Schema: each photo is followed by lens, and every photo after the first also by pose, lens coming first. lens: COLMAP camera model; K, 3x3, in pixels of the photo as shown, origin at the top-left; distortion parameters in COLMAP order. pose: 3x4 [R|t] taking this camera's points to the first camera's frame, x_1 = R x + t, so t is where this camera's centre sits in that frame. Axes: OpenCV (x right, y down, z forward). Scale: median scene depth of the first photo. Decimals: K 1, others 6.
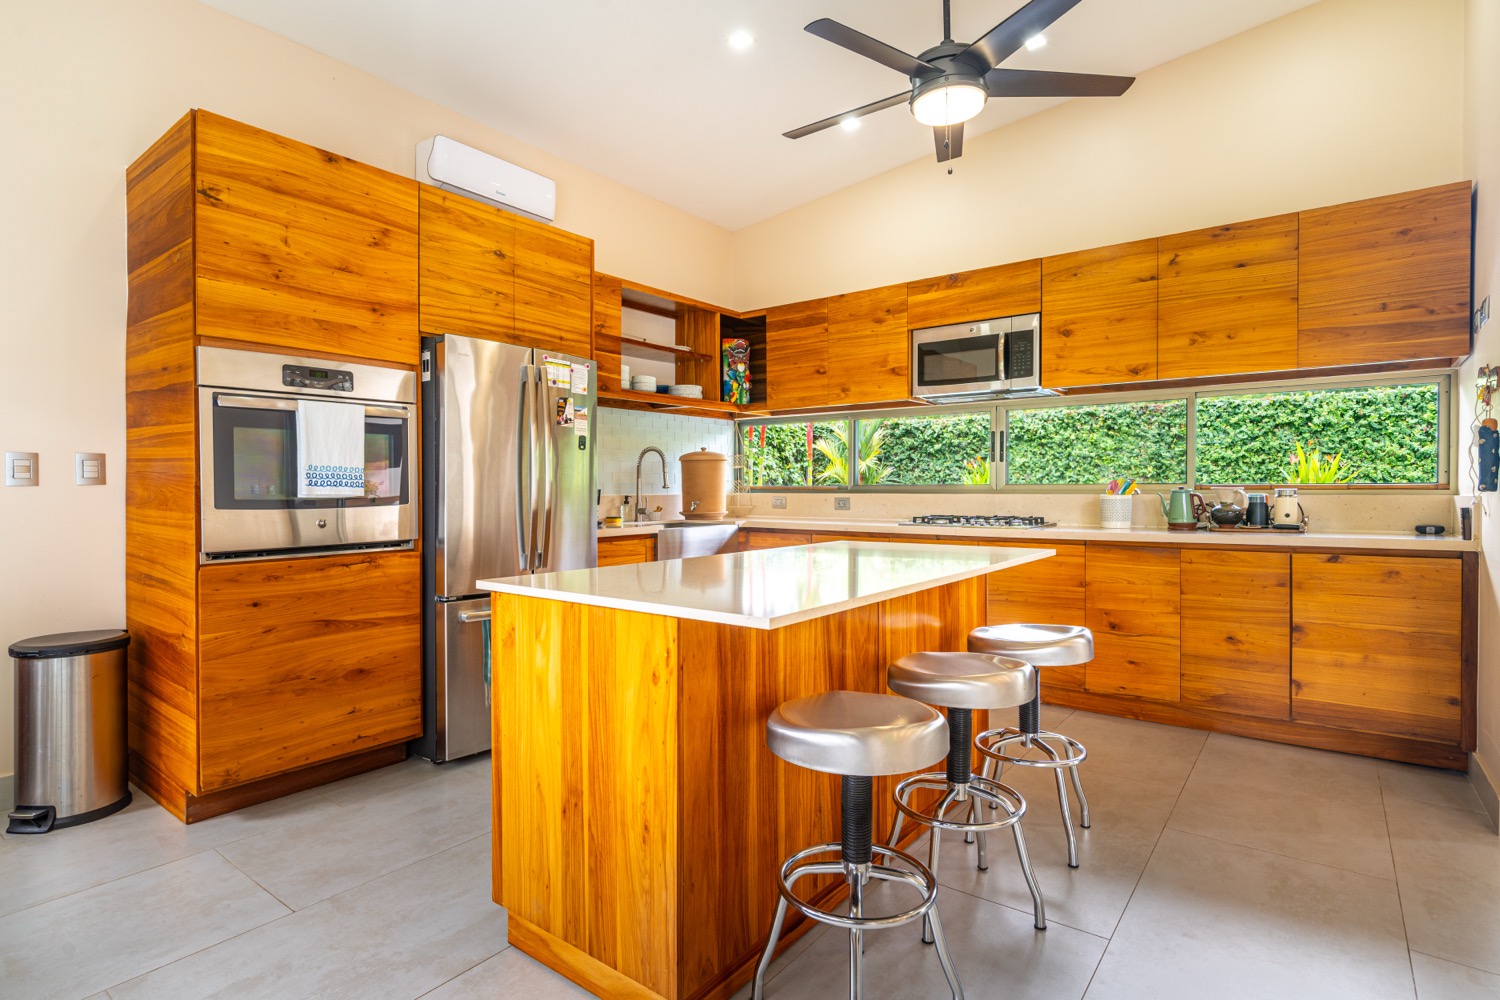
lens RADIAL K [[769.9, 0, 753.4], [0, 769.9, 481.7], [0, 0, 1]] dist [0.000305, 0.000208]
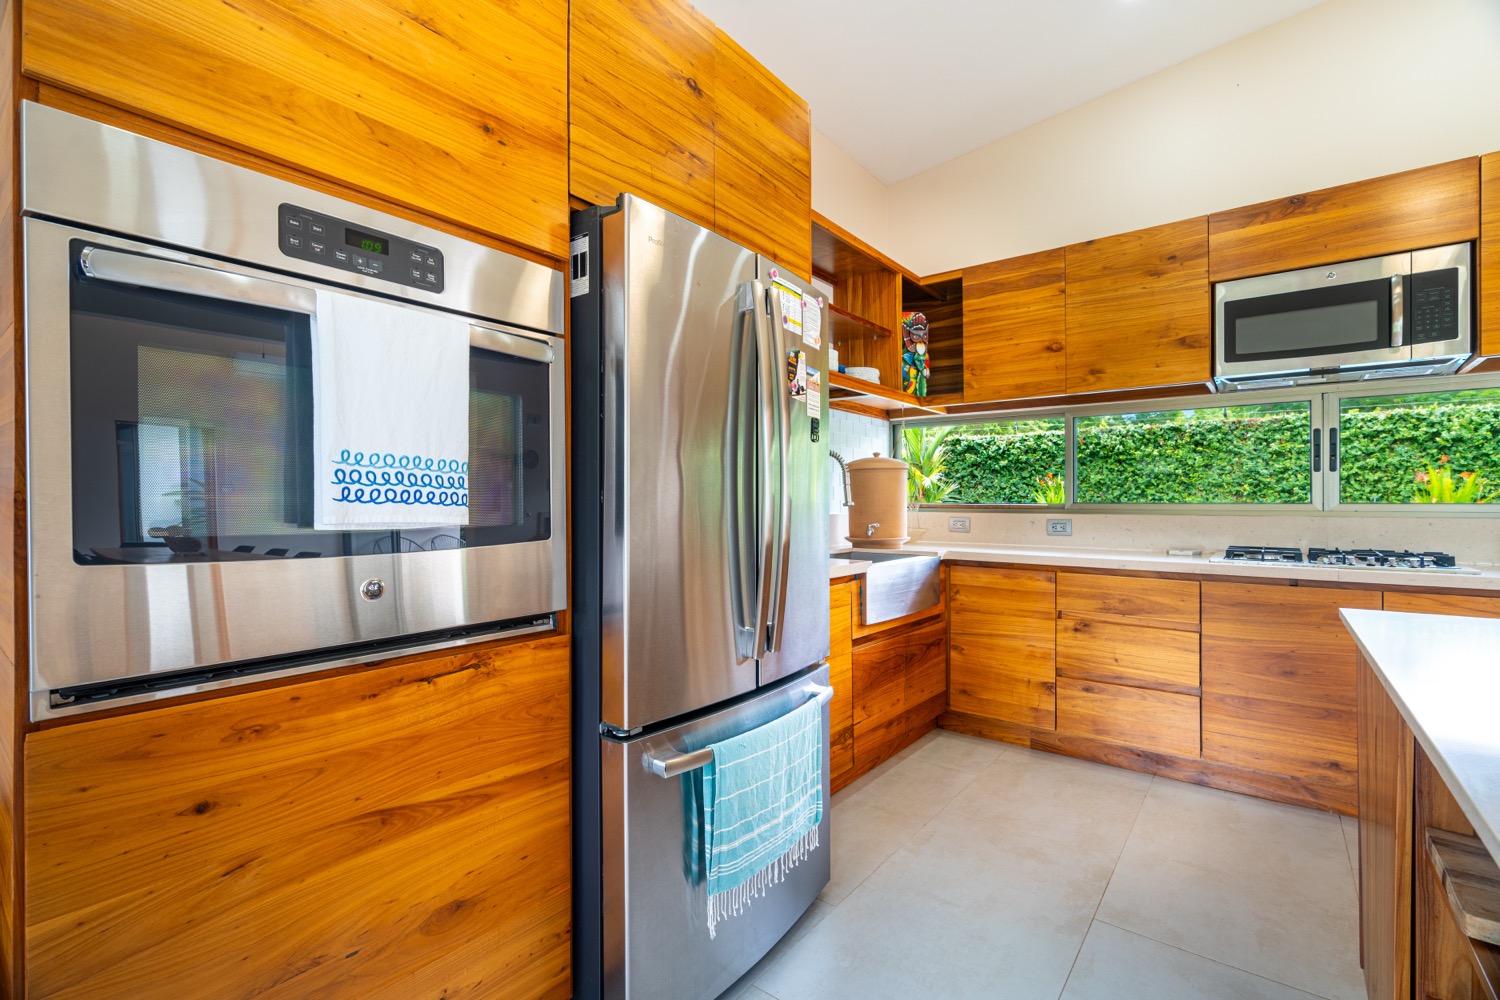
lens RADIAL K [[682.3, 0, 750.0], [0, 682.3, 500.0], [0, 0, 1]] dist [-0.002165, -0.000126]
pose [[0.999892, 0.005841, -0.013508, -0.199736], [-0.005798, 0.999978, 0.003187, 0.001158], [0.013526, -0.003109, 0.999904, 0.359933]]
